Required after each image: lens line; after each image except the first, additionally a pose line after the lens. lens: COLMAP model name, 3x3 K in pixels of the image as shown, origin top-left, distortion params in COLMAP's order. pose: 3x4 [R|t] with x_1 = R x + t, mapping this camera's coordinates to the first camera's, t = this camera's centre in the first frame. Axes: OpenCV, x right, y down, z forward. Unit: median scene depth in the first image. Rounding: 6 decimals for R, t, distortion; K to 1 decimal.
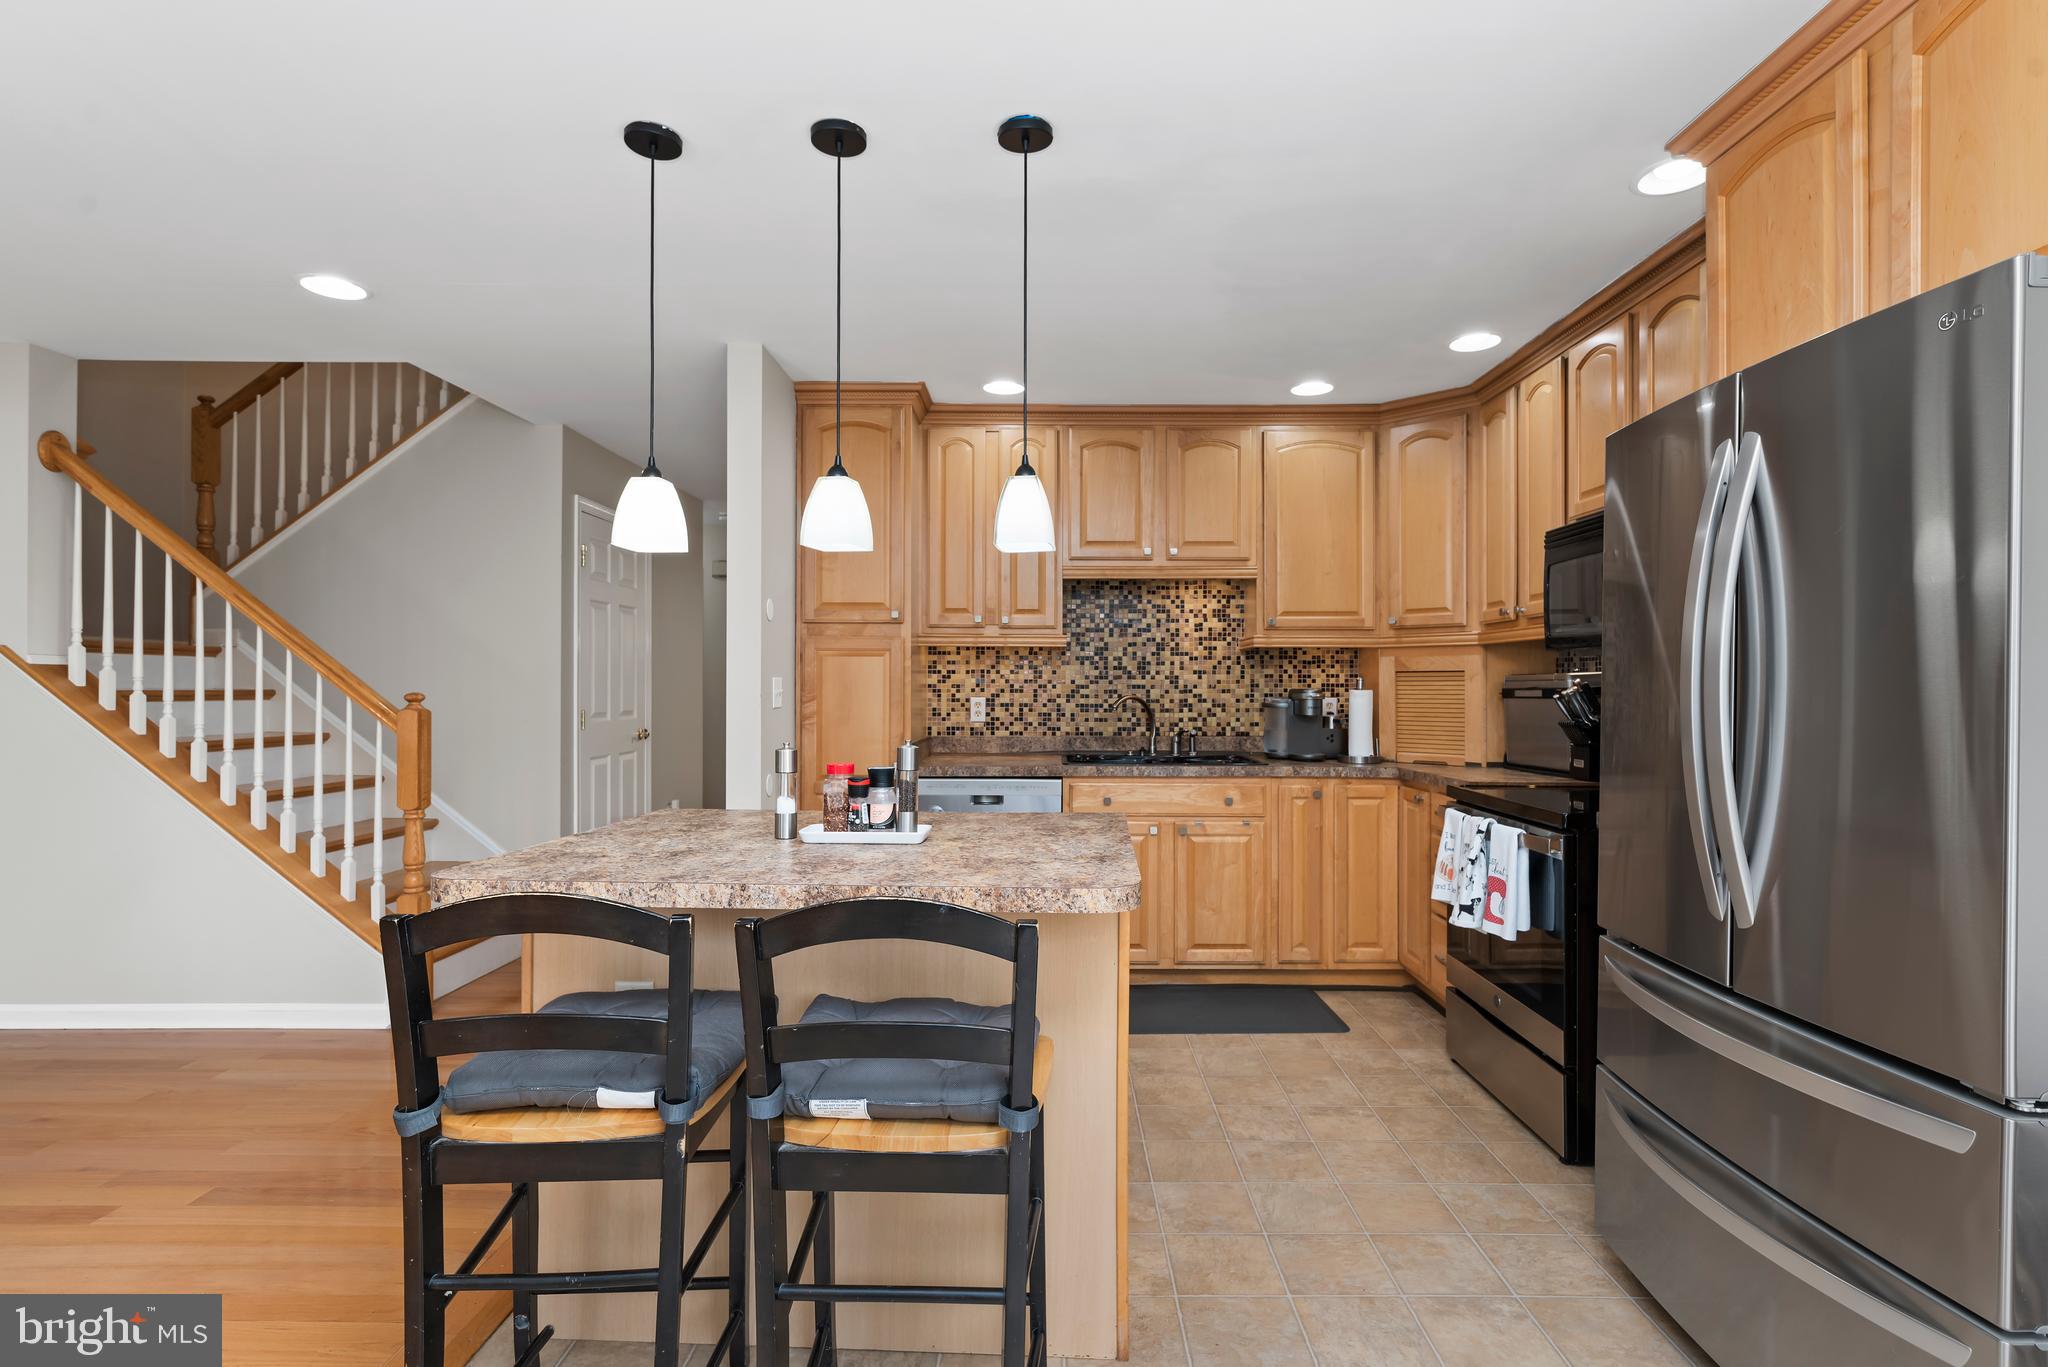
lens RADIAL K [[975.2, 0, 1024.0], [0, 975.2, 683.5], [0, 0, 1]] dist [0.000645, 0.000259]
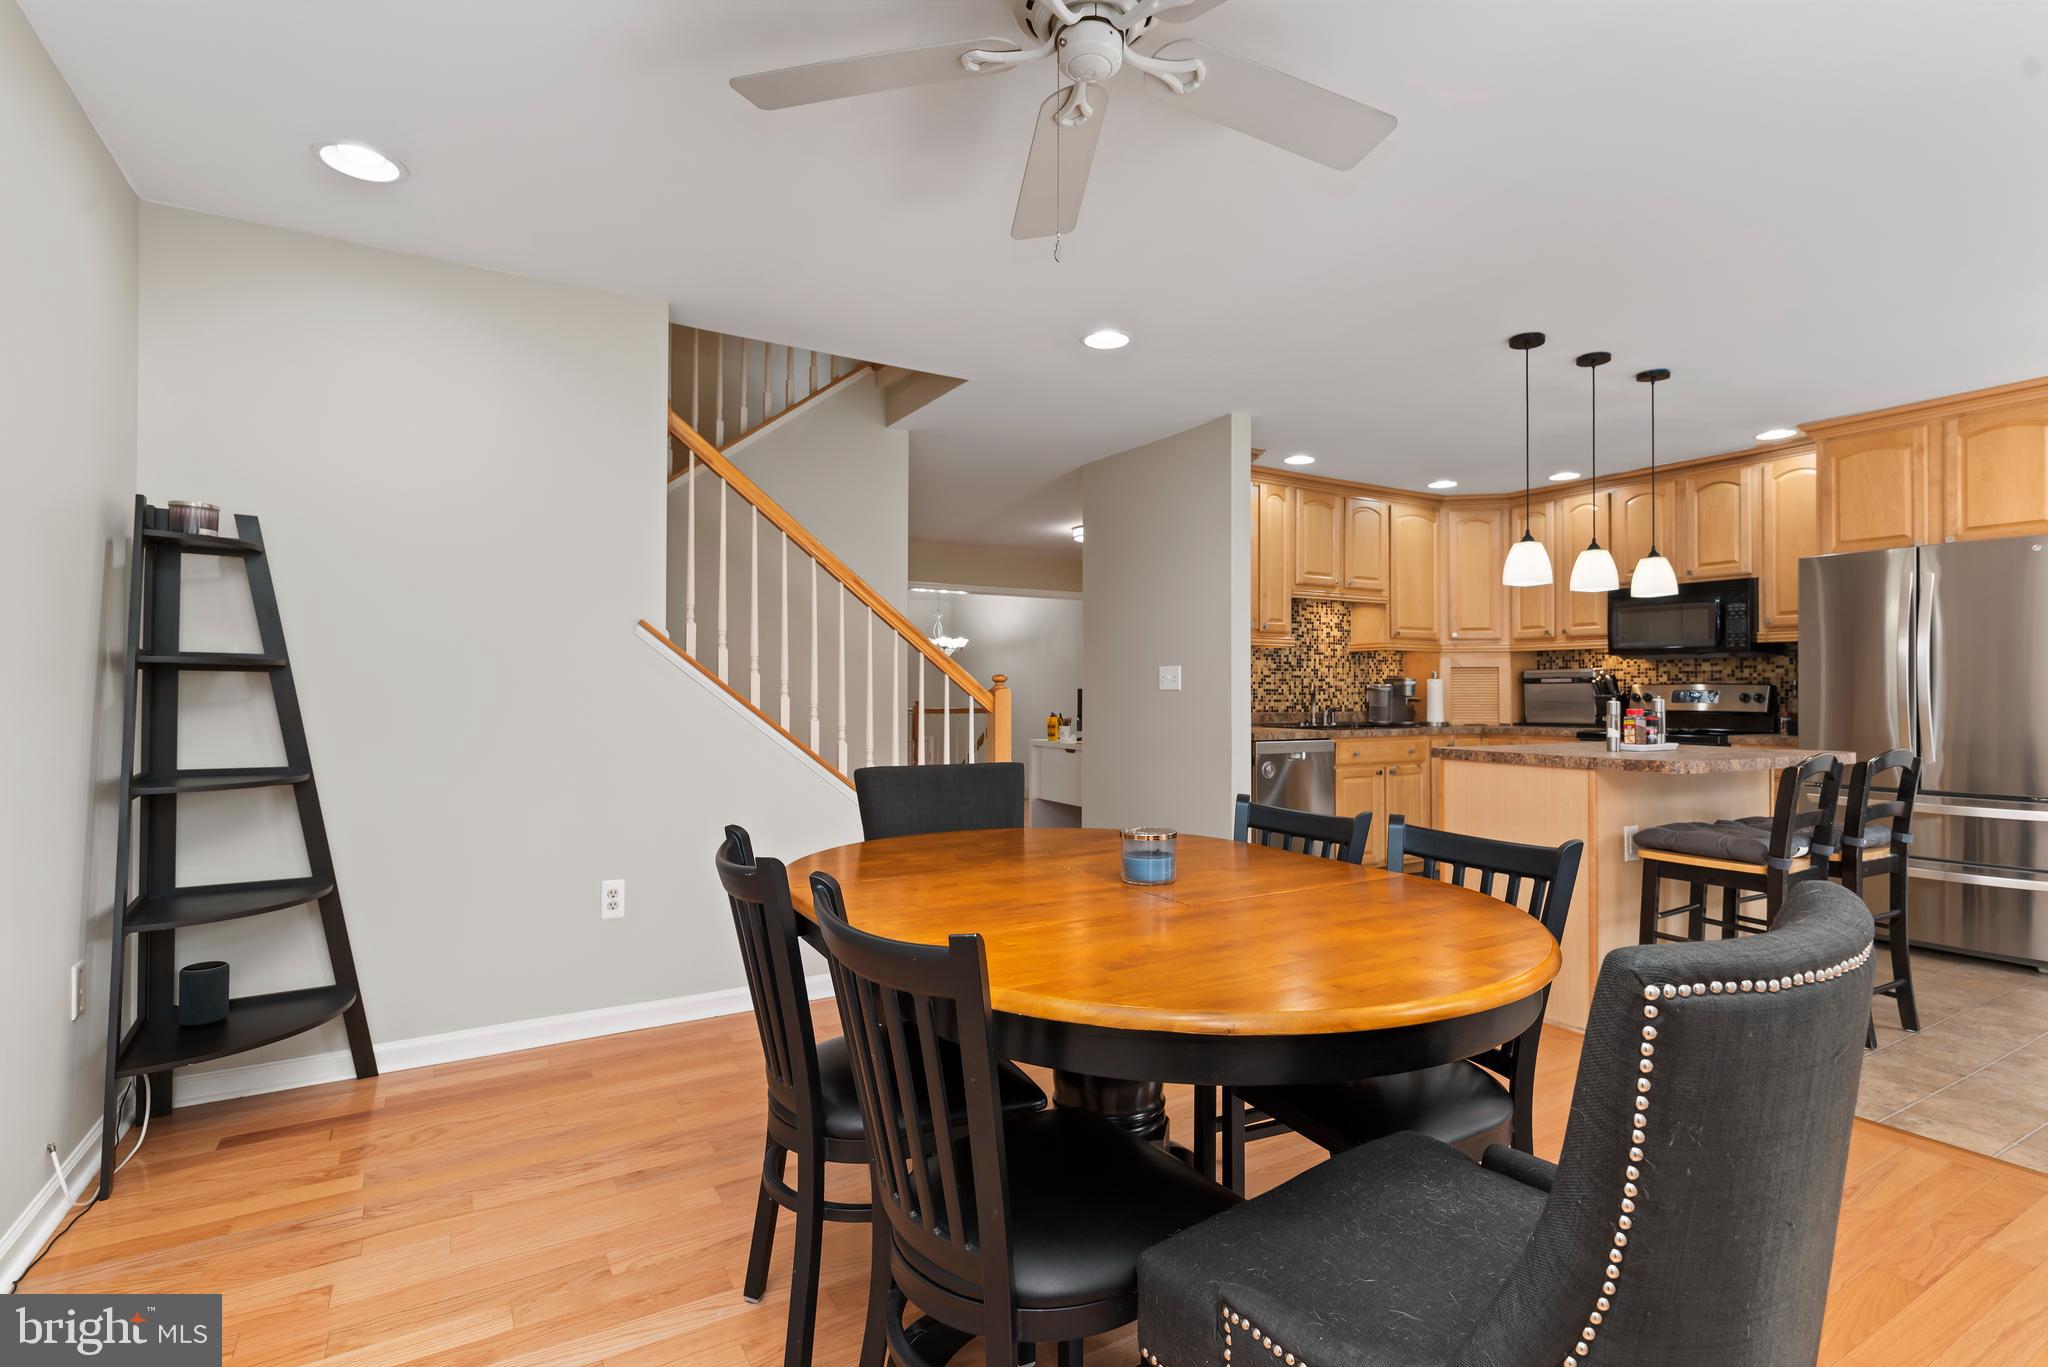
lens RADIAL K [[975.2, 0, 1024.0], [0, 975.2, 683.5], [0, 0, 1]] dist [0.000645, 0.000259]
pose [[0.844775, 0.003859, 0.535107, -0.951427], [-0.004228, 0.999991, -0.000537, 0.015524], [-0.535104, -0.001808, 0.844784, 0.040847]]
